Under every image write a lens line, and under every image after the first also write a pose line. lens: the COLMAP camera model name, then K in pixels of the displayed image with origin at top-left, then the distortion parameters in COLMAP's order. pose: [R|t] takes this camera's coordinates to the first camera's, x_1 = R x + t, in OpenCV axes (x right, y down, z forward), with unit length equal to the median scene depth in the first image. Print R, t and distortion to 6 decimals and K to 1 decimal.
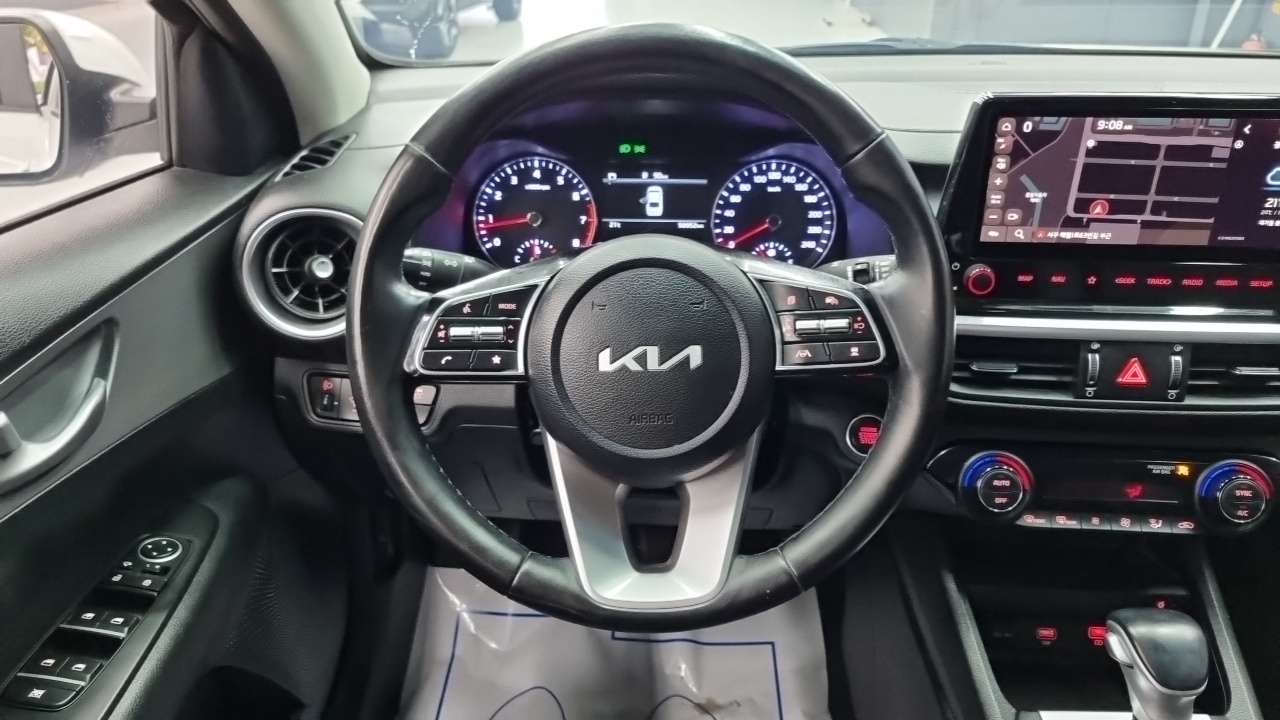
lens RADIAL K [[961.4, 0, 635.5], [0, 961.4, 356.6], [0, 0, 1]] dist [0.016855, -0.005095]
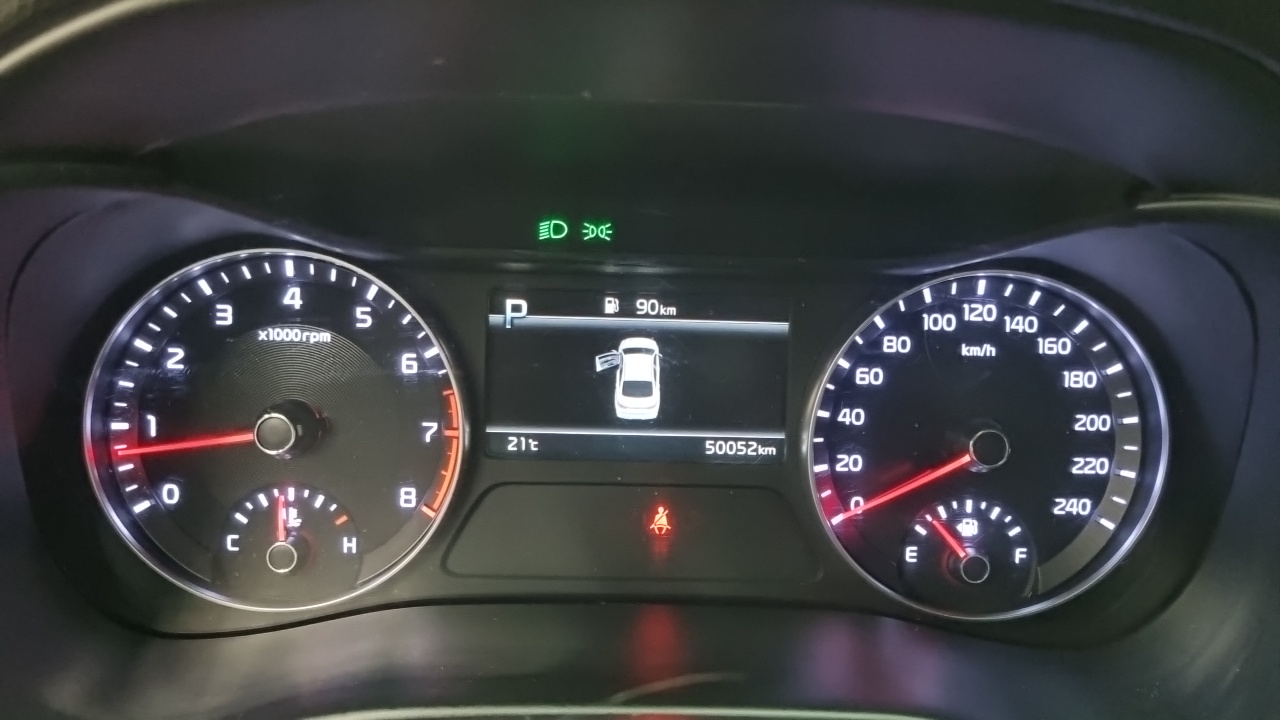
lens RADIAL K [[961.4, 0, 635.5], [0, 961.4, 356.6], [0, 0, 1]] dist [0.016855, -0.005095]
pose [[0.998046, 0.010779, 0.061551, -0.002823], [-0.005732, 0.996649, -0.081594, -0.156680], [-0.062224, 0.081082, 0.994763, 0.723835]]
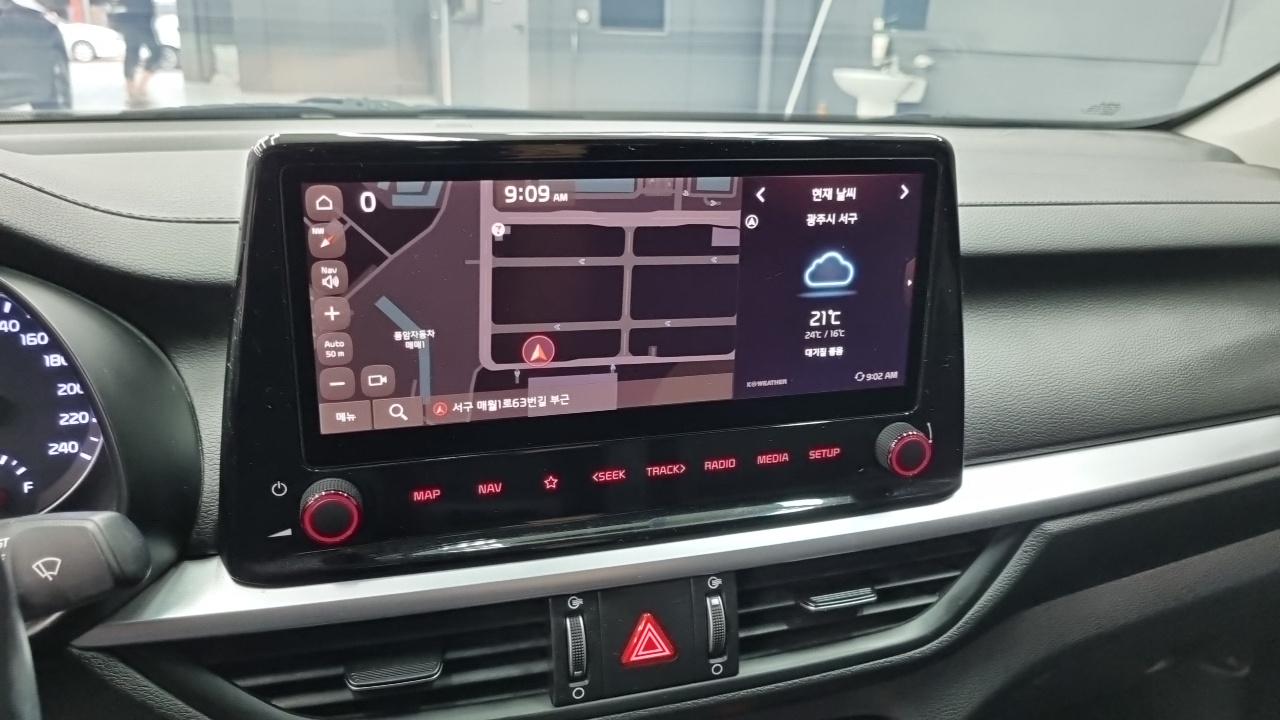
lens RADIAL K [[962.8, 0, 639.2], [0, 962.8, 347.8], [0, 0, 1]] dist [0.014388, -0.001084]
pose [[0.931617, -0.084275, 0.353536, 0.318548], [0.125383, 0.987550, -0.094991, -0.090593], [-0.341129, 0.132822, 0.930585, 0.454193]]
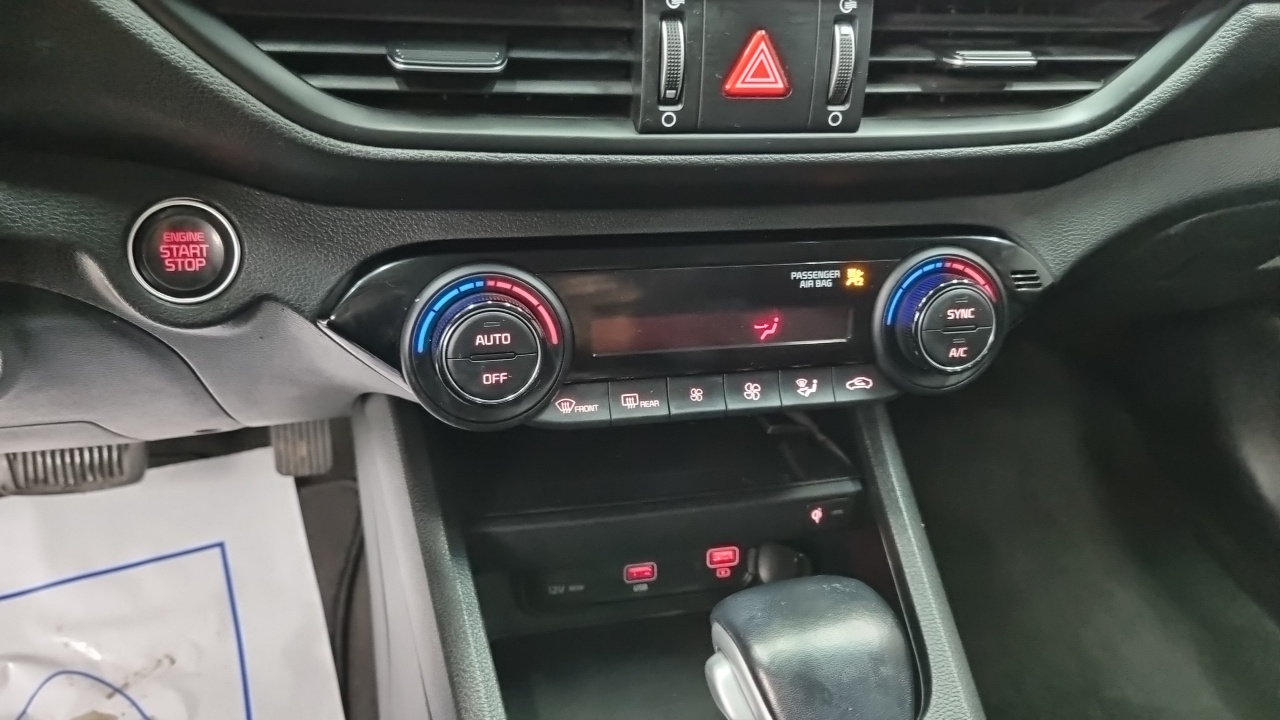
lens RADIAL K [[962.8, 0, 639.2], [0, 962.8, 347.8], [0, 0, 1]] dist [0.014388, -0.001084]
pose [[0.947993, -0.100038, 0.302161, 0.304928], [0.043122, 0.980939, 0.189473, 0.054016], [-0.315356, -0.166590, 0.934237, 0.560029]]
